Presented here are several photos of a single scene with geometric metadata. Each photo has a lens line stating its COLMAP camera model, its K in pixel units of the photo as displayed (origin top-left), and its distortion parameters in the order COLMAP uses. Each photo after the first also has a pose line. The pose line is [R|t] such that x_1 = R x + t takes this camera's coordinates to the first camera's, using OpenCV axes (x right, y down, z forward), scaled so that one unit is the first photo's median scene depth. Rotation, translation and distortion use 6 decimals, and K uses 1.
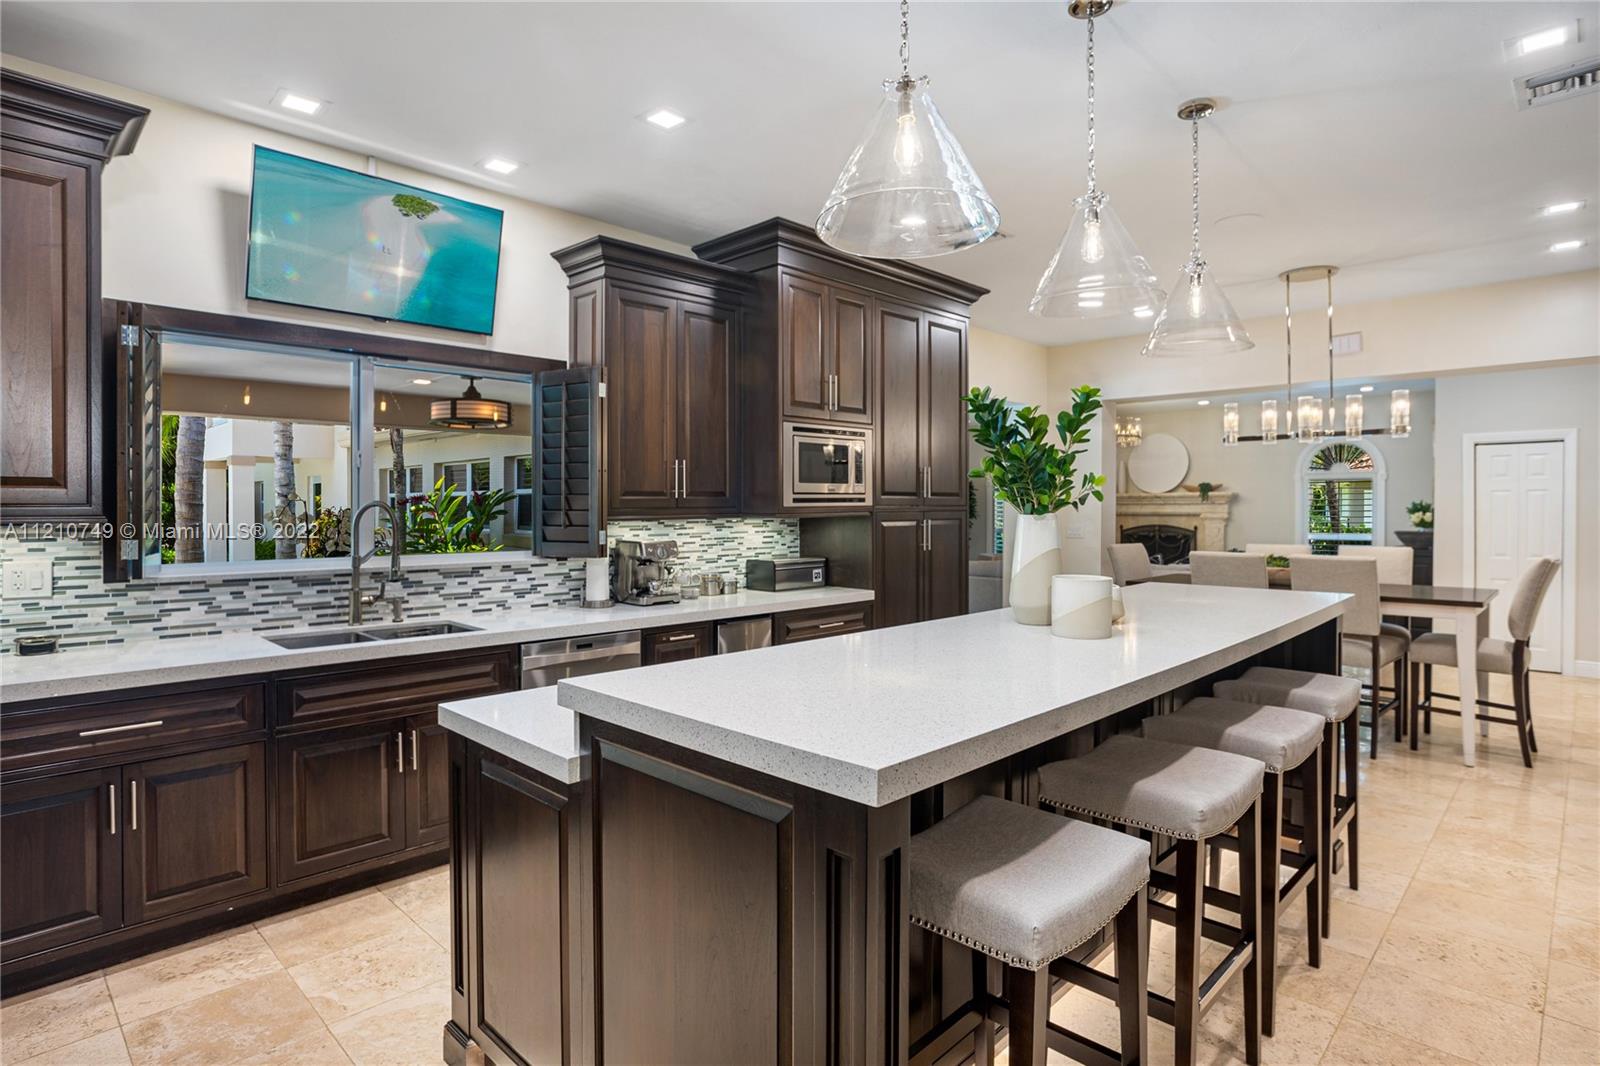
lens RADIAL K [[869.9, 0, 799.7], [0, 869.9, 513.0], [0, 0, 1]] dist [-0.002752, 0.000534]
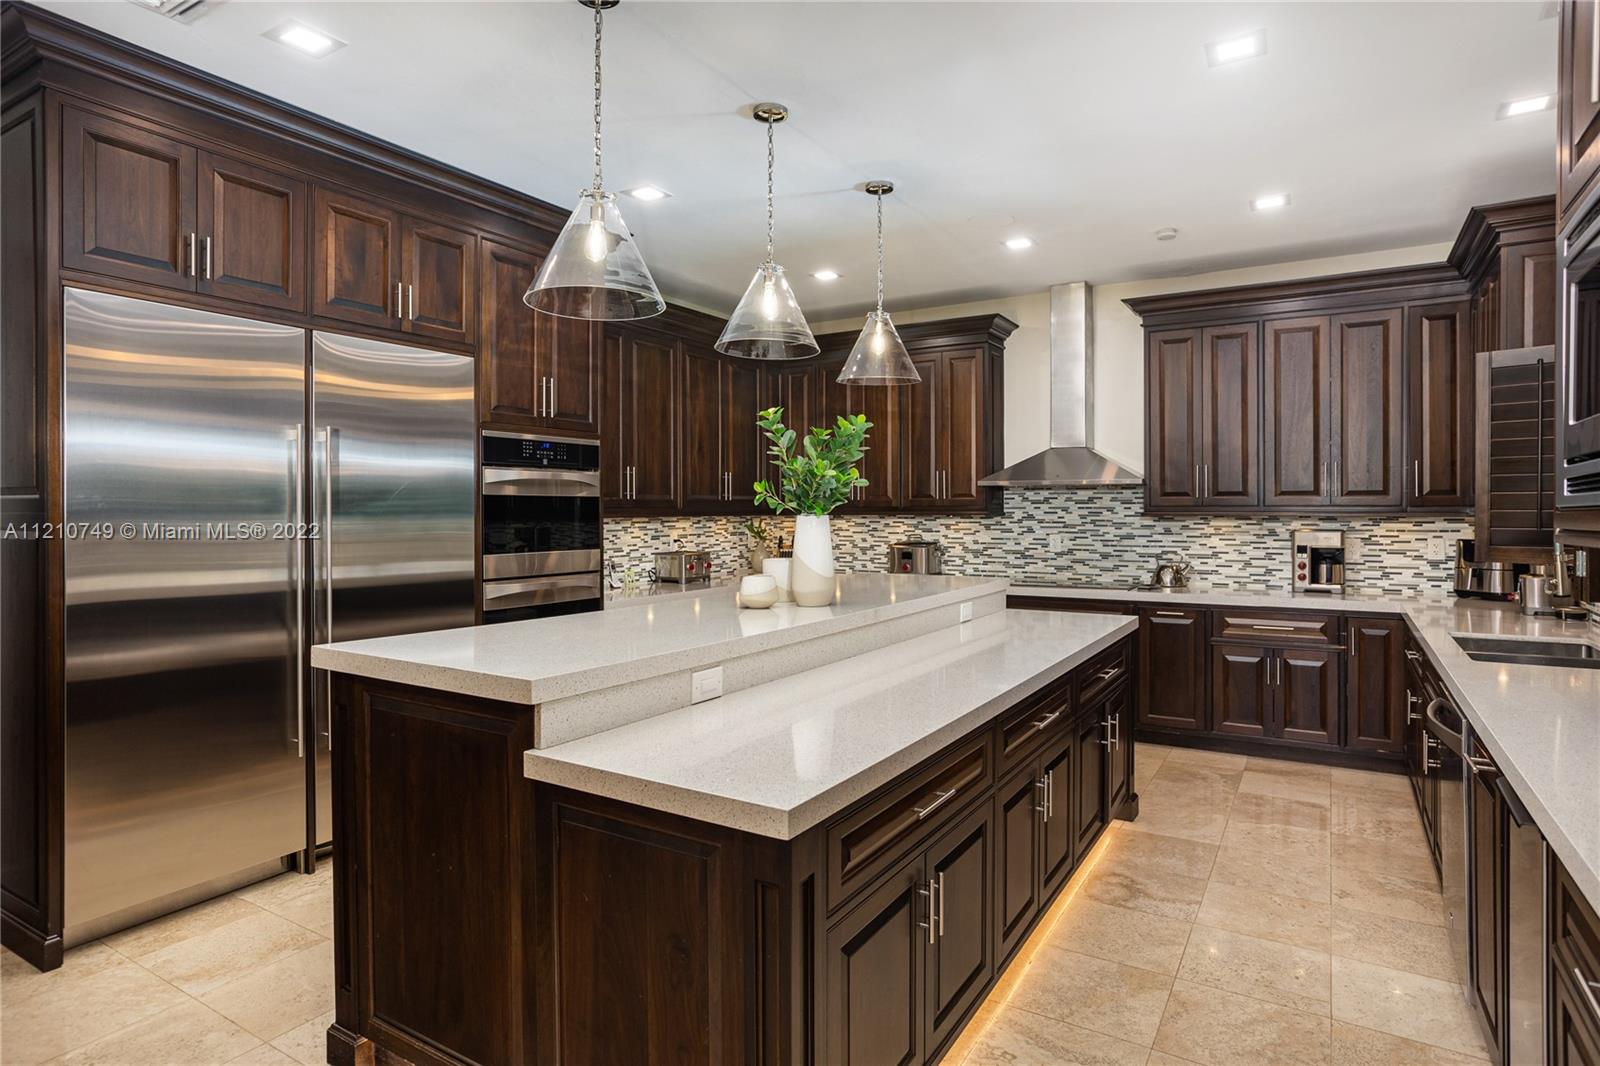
lens RADIAL K [[871.5, 0, 792.2], [0, 871.5, 512.8], [0, 0, 1]] dist [-0.047549, 0.040639]
pose [[-0.978744, 0.002996, -0.205065, 0.345997], [0.000705, 0.999937, 0.011245, -0.009347], [0.205086, 0.010861, -0.978684, 1.363934]]
